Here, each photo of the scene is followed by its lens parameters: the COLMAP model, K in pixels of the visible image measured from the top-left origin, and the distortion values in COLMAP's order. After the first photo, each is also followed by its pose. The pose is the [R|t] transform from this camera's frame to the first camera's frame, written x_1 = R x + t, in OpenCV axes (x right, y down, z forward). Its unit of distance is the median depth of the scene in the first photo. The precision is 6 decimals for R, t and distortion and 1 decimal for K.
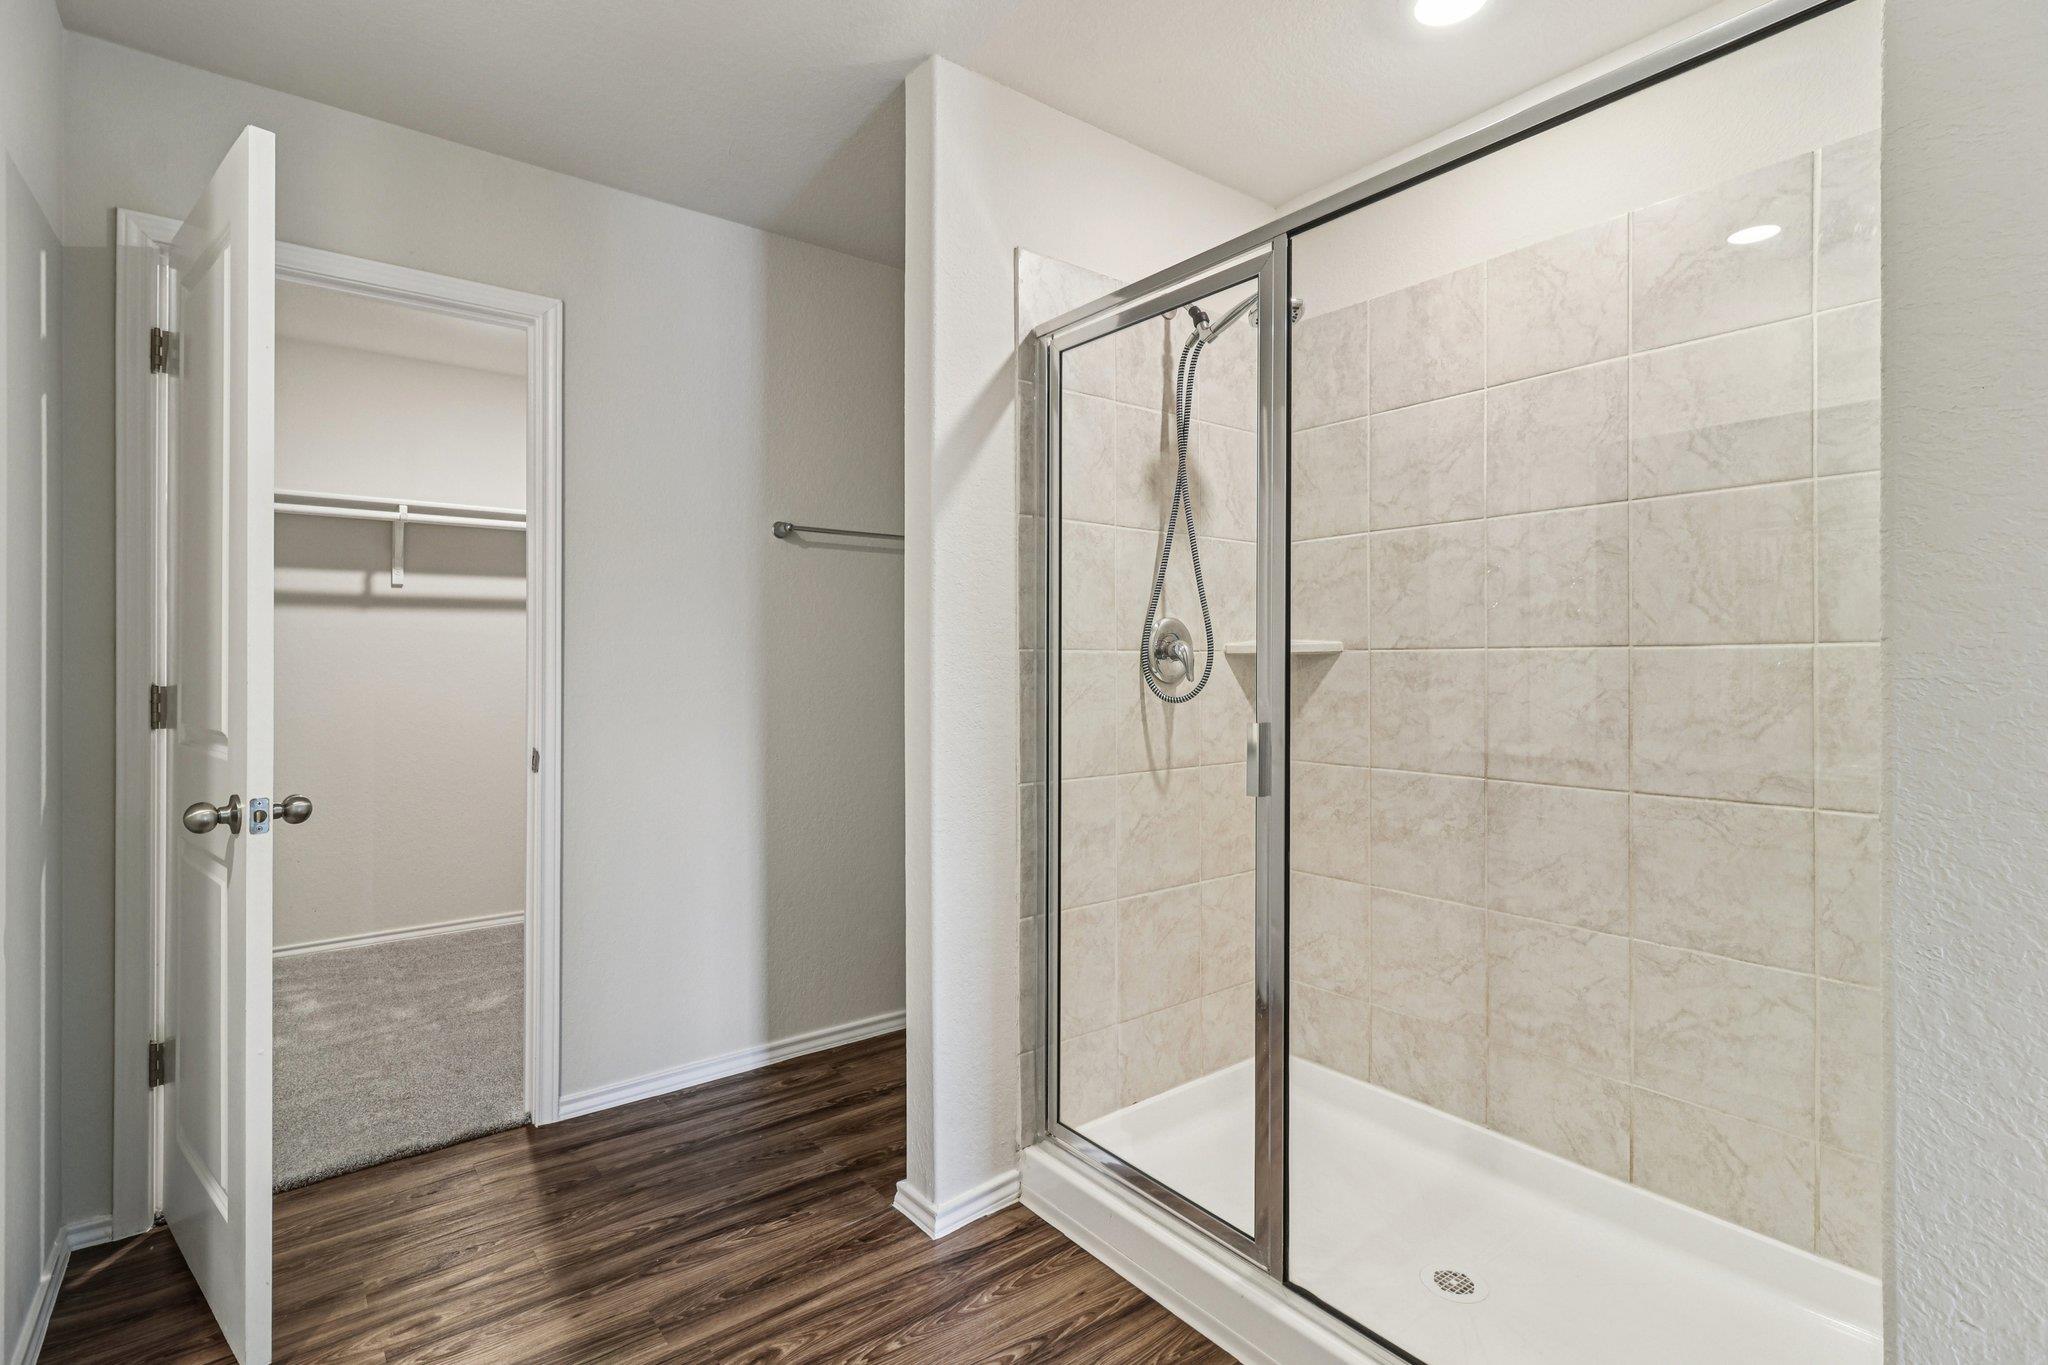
lens RADIAL K [[966.1, 0, 1016.7], [0, 966.1, 670.6], [0, 0, 1]] dist [0.000117, 0.000607]
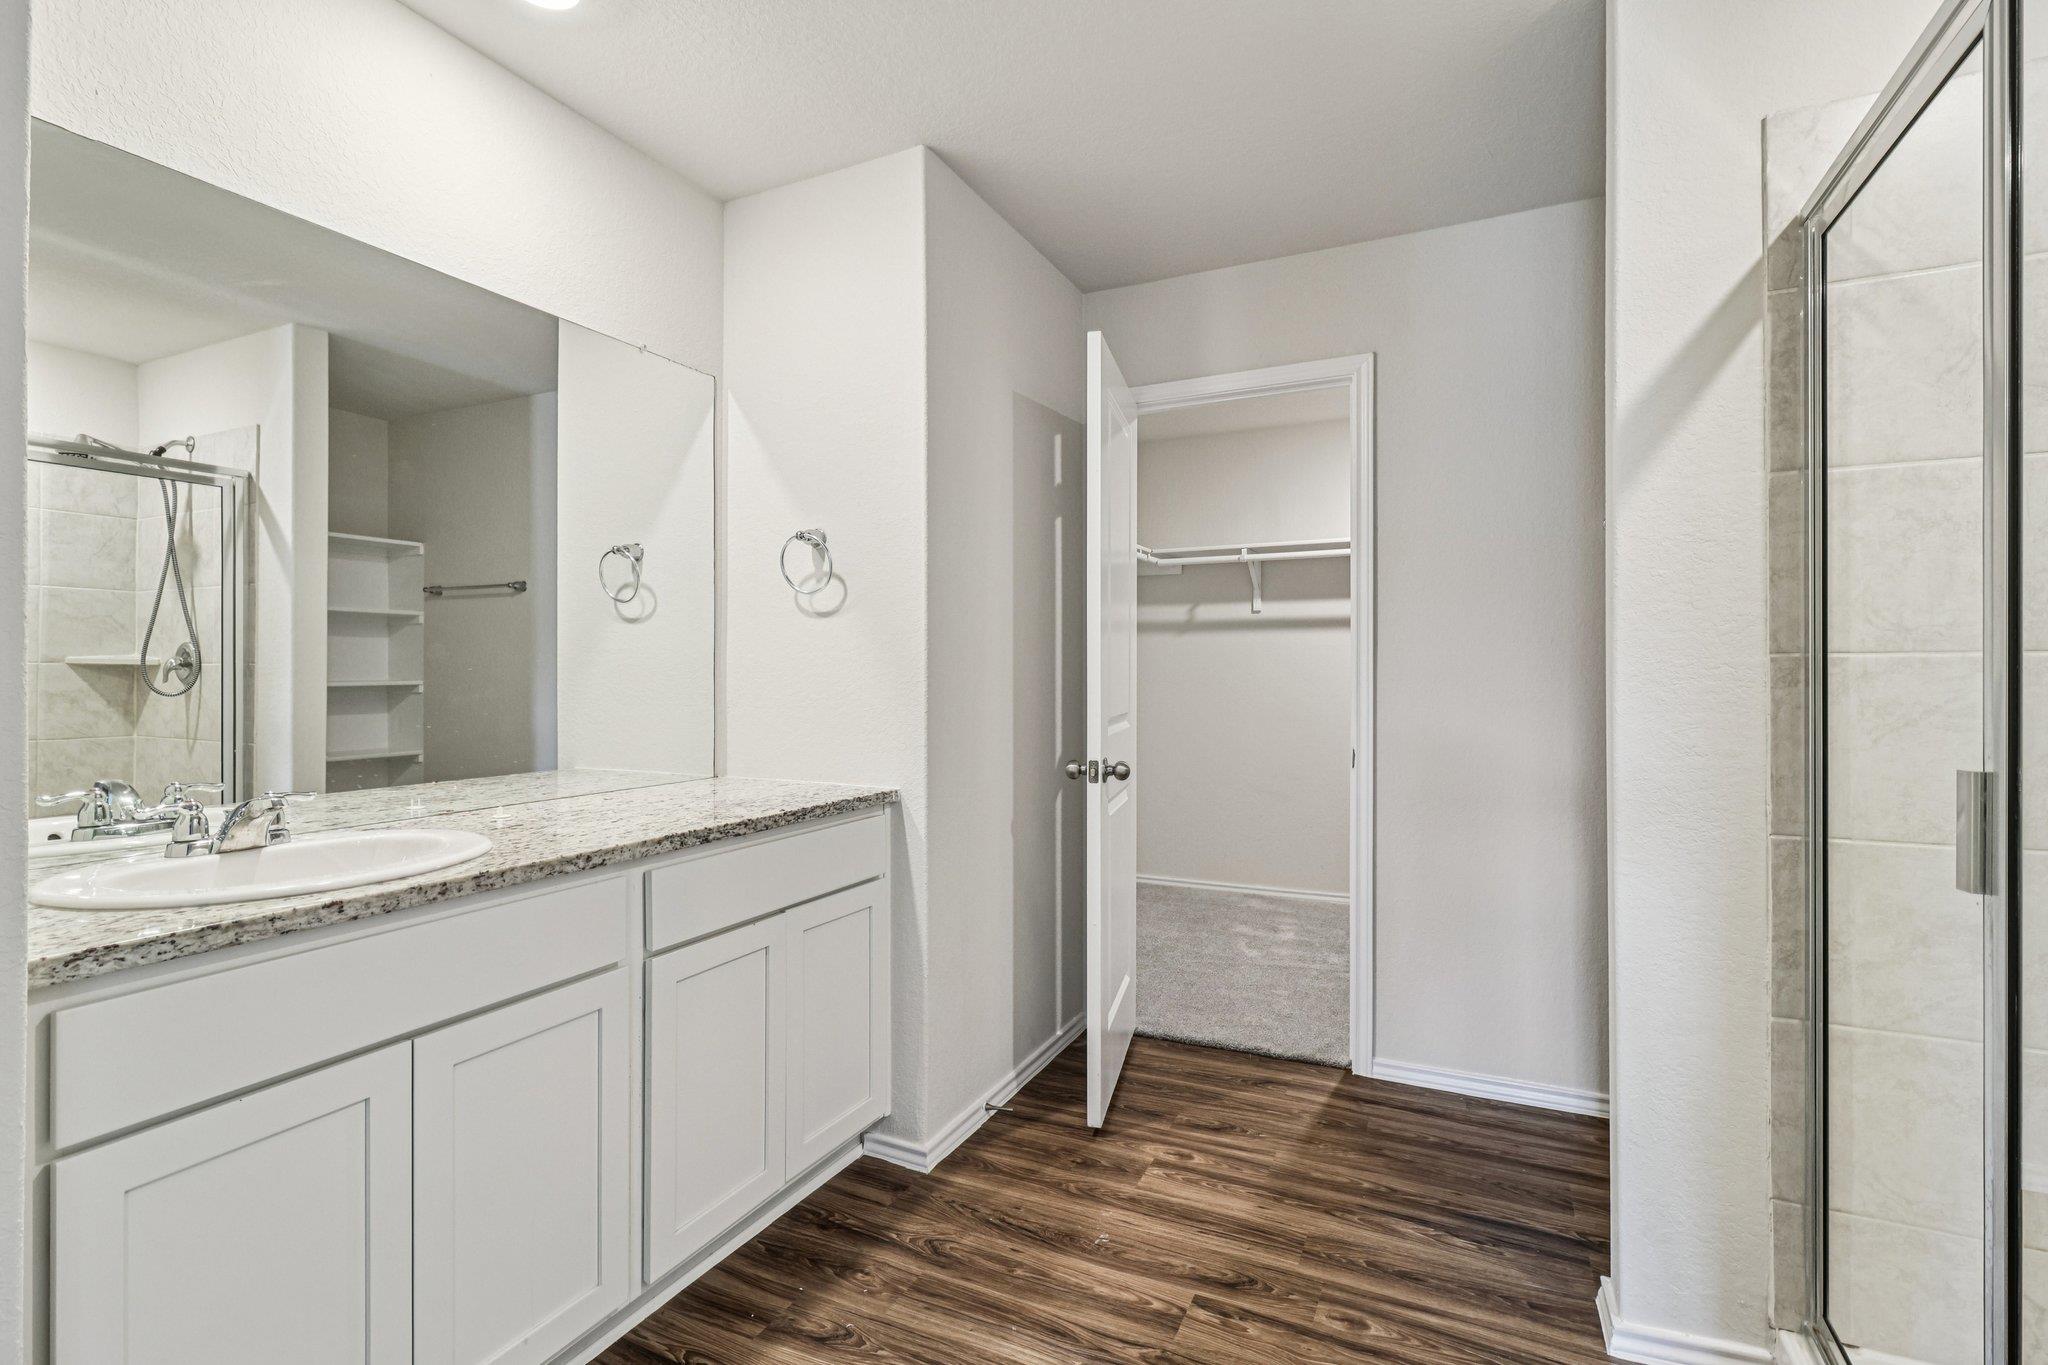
lens RADIAL K [[966.1, 0, 1011.7], [0, 966.1, 675.8], [0, 0, 1]] dist [0.000117, 0.000607]
pose [[0.439885, 0.004000, -0.898045, 0.413958], [-0.002948, 0.999991, 0.003011, -0.005868], [0.898049, 0.001323, 0.439893, 0.147639]]
